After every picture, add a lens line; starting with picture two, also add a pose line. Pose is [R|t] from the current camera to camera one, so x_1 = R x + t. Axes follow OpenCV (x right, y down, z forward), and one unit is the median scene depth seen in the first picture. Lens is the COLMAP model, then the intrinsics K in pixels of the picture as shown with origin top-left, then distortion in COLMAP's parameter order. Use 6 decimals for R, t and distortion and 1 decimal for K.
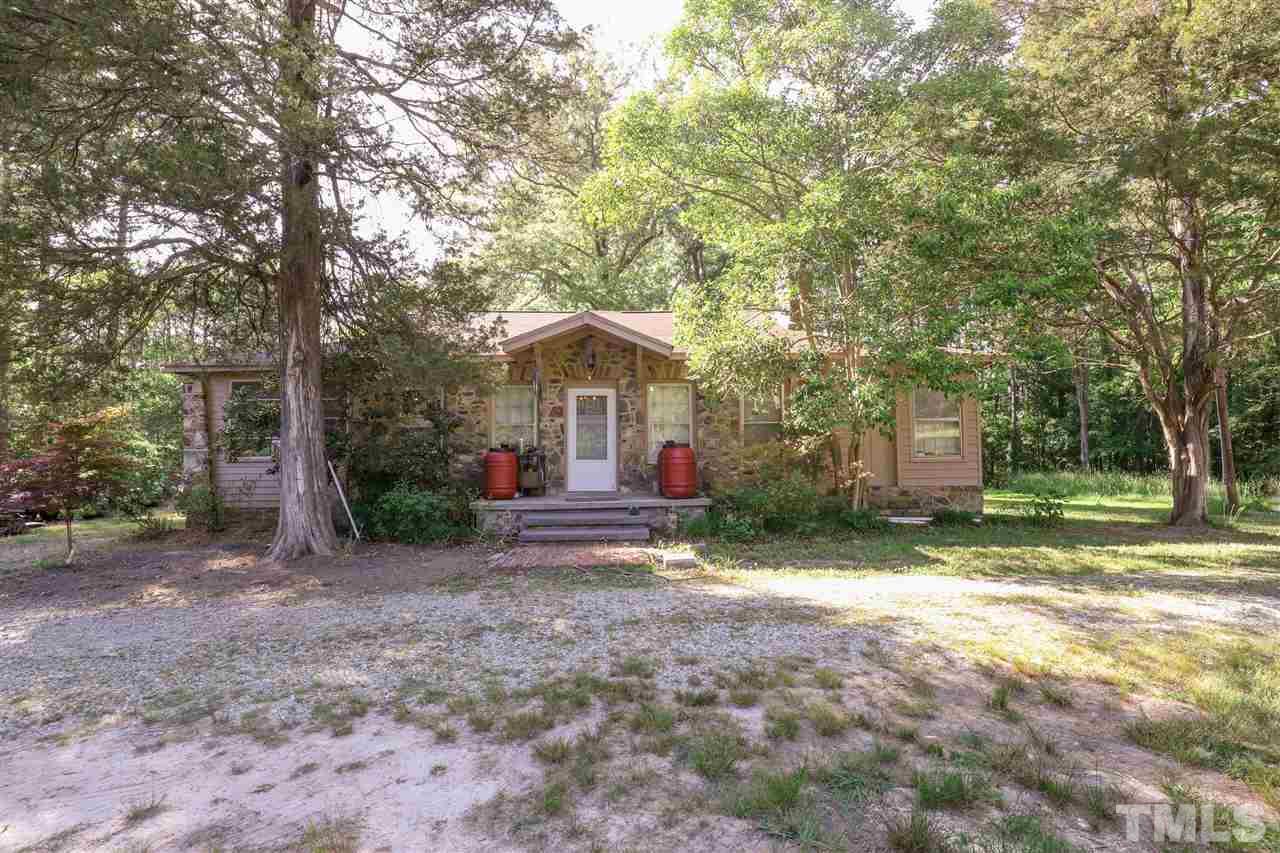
lens RADIAL K [[599.3, 0, 640.0], [0, 599.3, 426.5], [0, 0, 1]] dist [-0.037118, 0.000098]
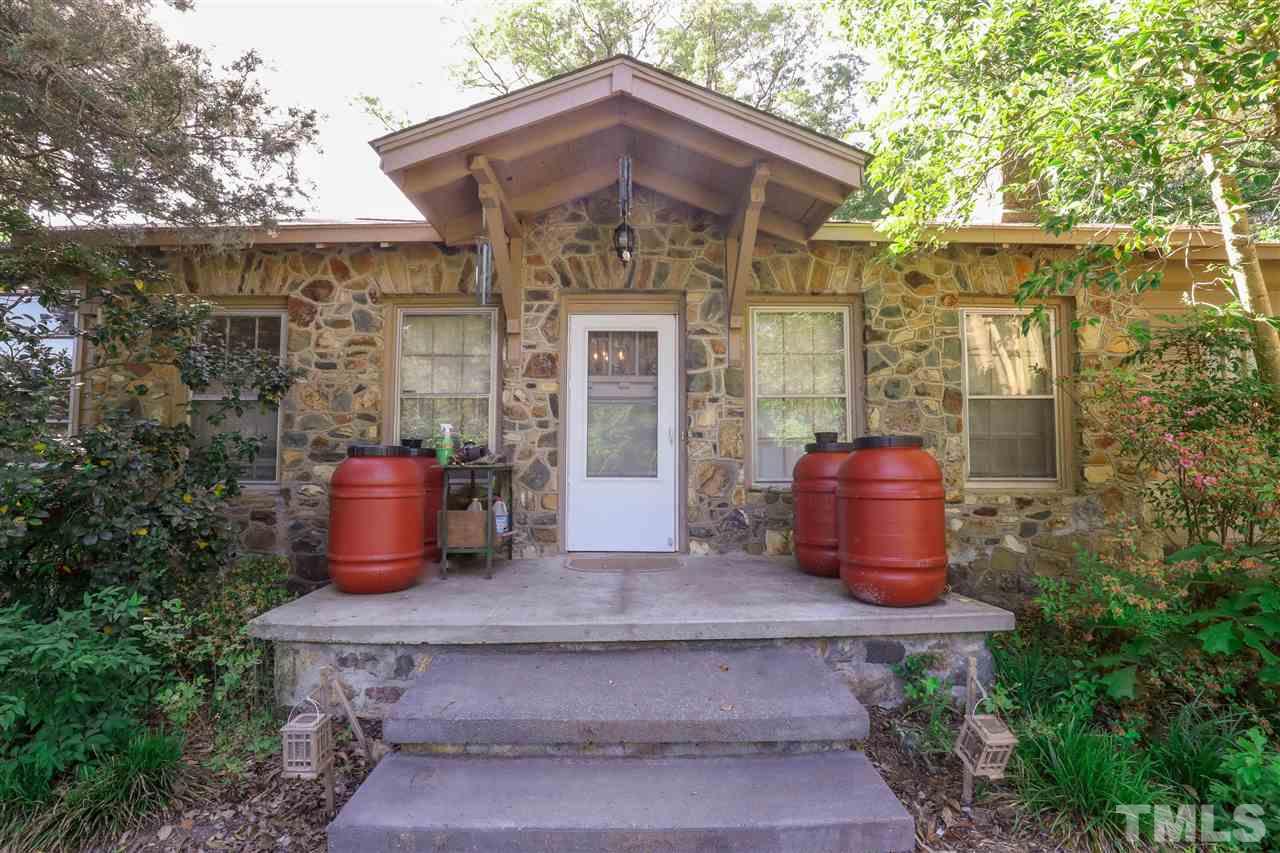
lens RADIAL K [[599.3, 0, 640.0], [0, 599.3, 426.5], [0, 0, 1]] dist [-0.037118, 0.000098]
pose [[0.999934, 0.009362, -0.006696, -0.065343], [-0.009423, 0.999914, -0.009120, 0.022345], [0.006610, 0.009183, 0.999936, 0.571915]]
